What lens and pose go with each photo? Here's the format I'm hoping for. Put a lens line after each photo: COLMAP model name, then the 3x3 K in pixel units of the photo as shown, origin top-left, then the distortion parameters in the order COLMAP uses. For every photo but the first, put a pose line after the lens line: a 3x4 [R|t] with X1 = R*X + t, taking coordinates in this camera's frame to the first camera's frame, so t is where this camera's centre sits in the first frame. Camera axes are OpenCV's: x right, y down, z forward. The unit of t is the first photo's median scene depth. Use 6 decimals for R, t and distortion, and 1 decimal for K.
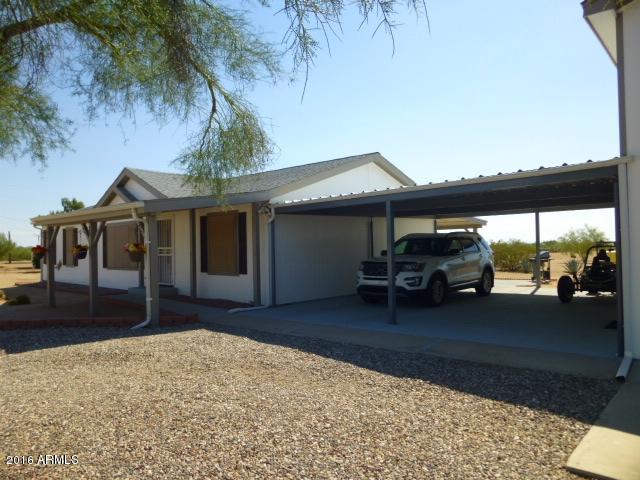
lens RADIAL K [[479.3, 0, 320.0], [0, 479.3, 240.0], [0, 0, 1]] dist [-0.081838, 0.057776]
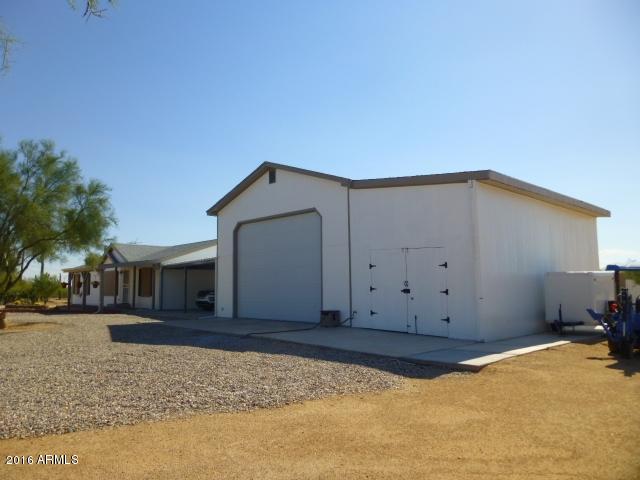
lens RADIAL K [[479.3, 0, 320.0], [0, 479.3, 240.0], [0, 0, 1]] dist [-0.081838, 0.057776]
pose [[0.996661, -0.003969, -0.081558, 0.827507], [-0.002468, 0.996897, -0.078681, -0.015900], [0.081618, 0.078620, 0.993558, -1.178660]]
